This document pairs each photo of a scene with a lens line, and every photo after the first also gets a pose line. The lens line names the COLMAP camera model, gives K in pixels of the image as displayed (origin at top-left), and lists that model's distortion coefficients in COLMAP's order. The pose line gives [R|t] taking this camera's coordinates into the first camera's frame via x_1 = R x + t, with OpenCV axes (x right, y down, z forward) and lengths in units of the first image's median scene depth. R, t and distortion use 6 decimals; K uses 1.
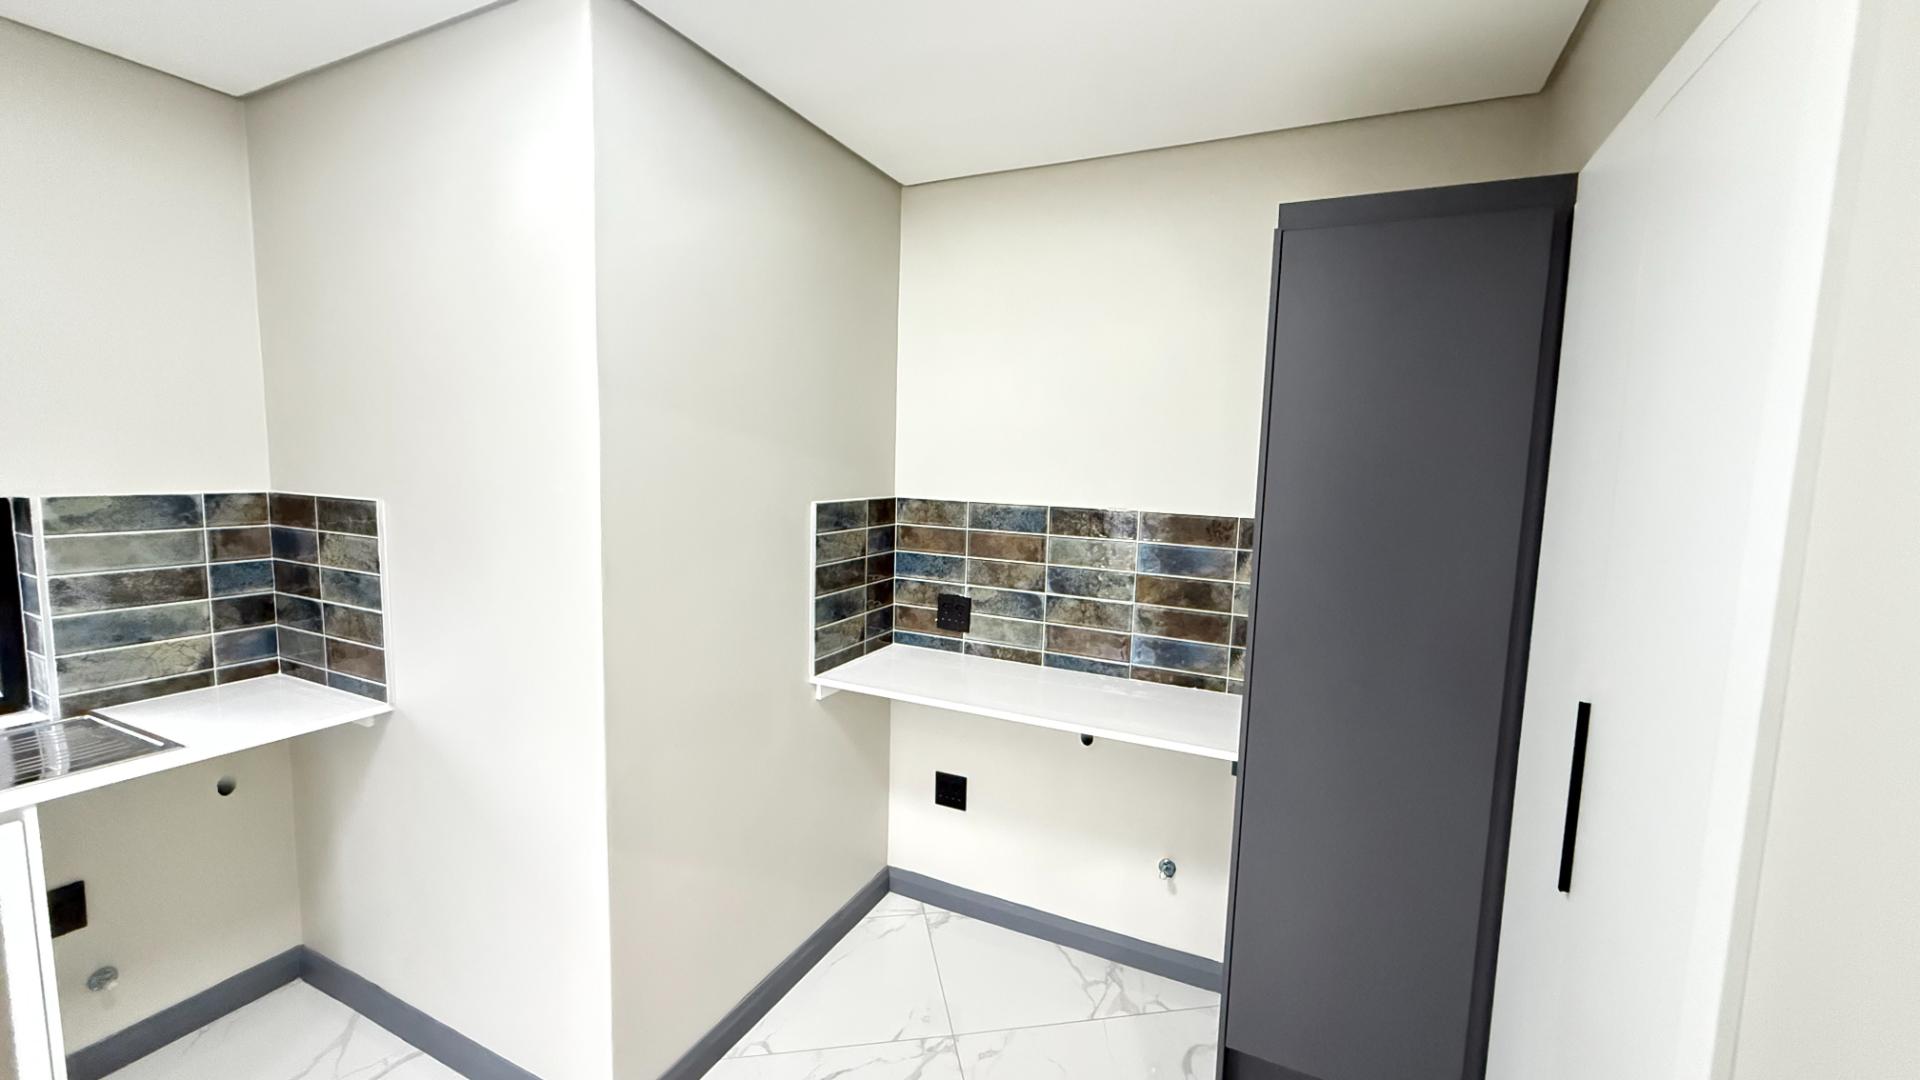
lens RADIAL K [[765.0, 0, 951.6], [0, 765.0, 537.7], [0, 0, 1]] dist [-0.005981, 0.003295]
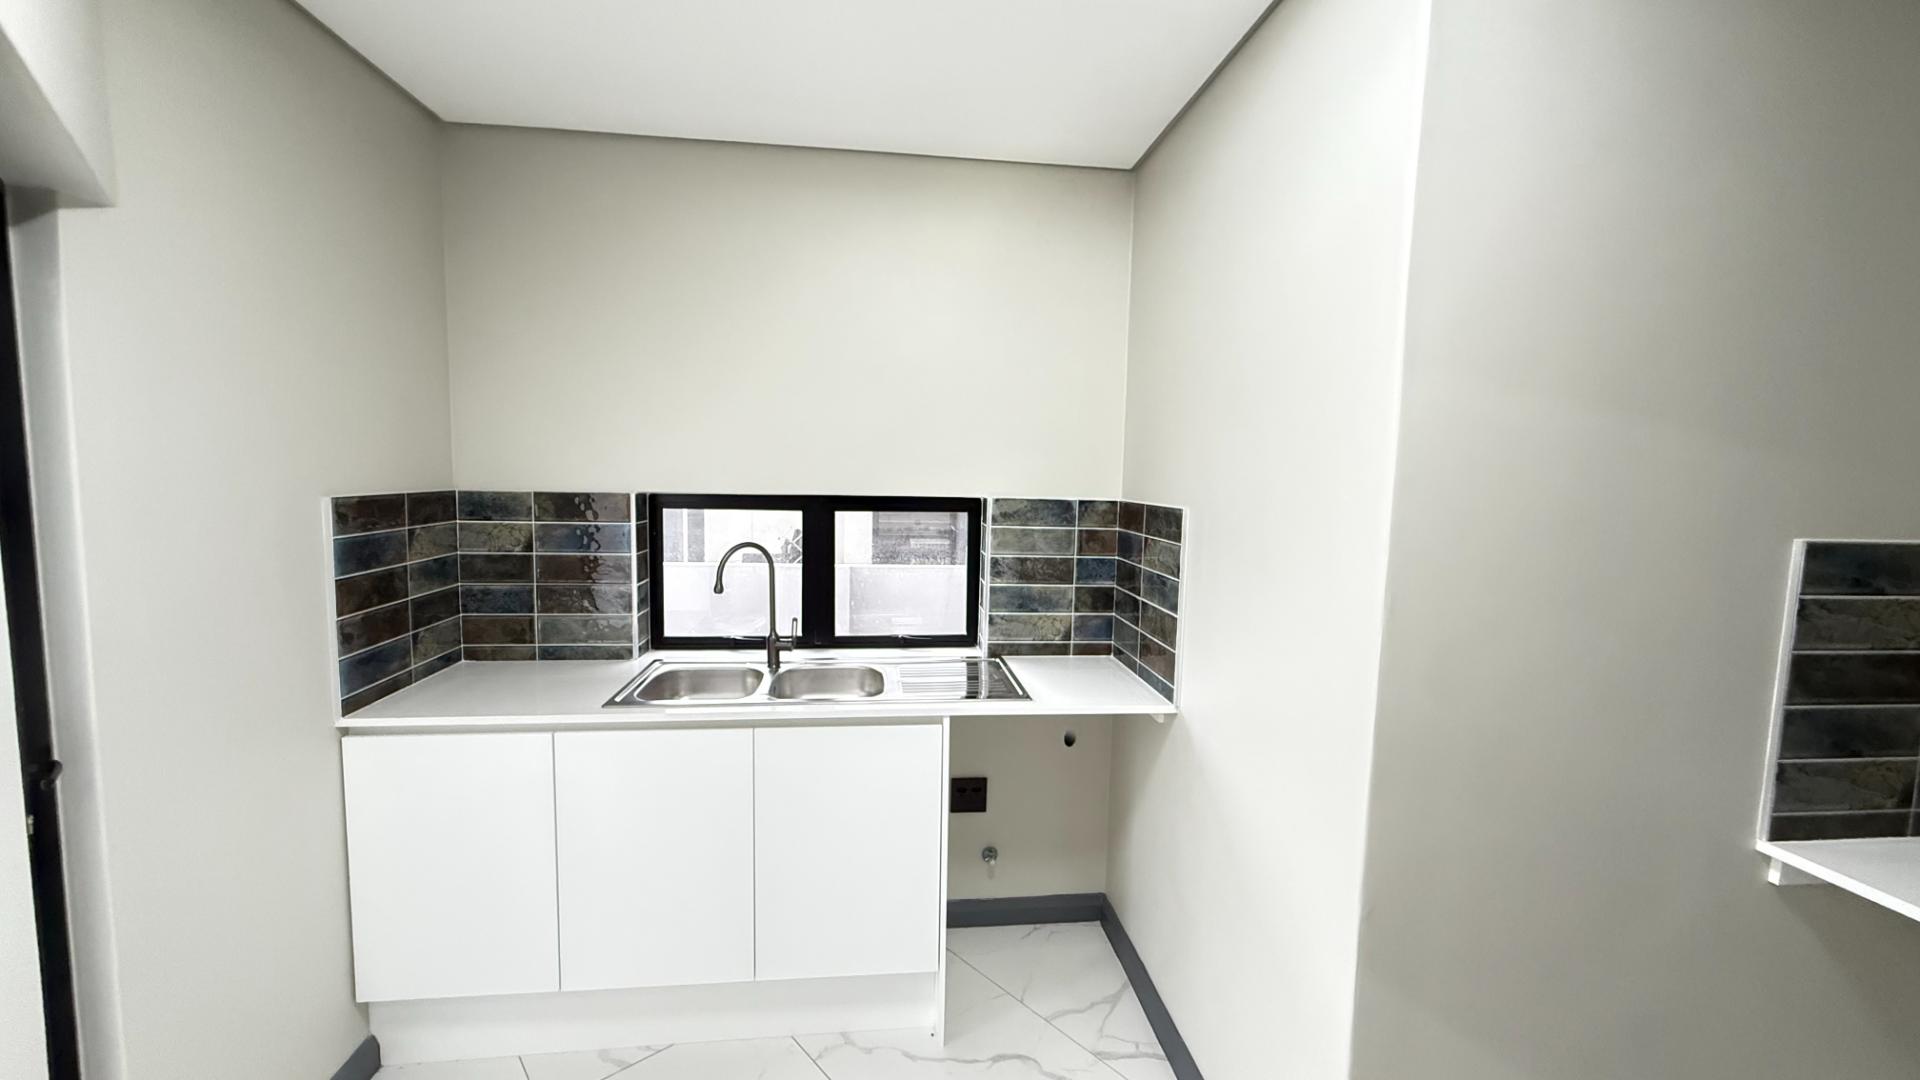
lens RADIAL K [[765.0, 0, 951.6], [0, 765.0, 537.7], [0, 0, 1]] dist [-0.005981, 0.003295]
pose [[0.527918, 0.063199, -0.846941, -0.034262], [-0.098592, 0.995046, 0.012796, 0.007738], [0.843553, 0.076746, 0.531533, 0.172395]]
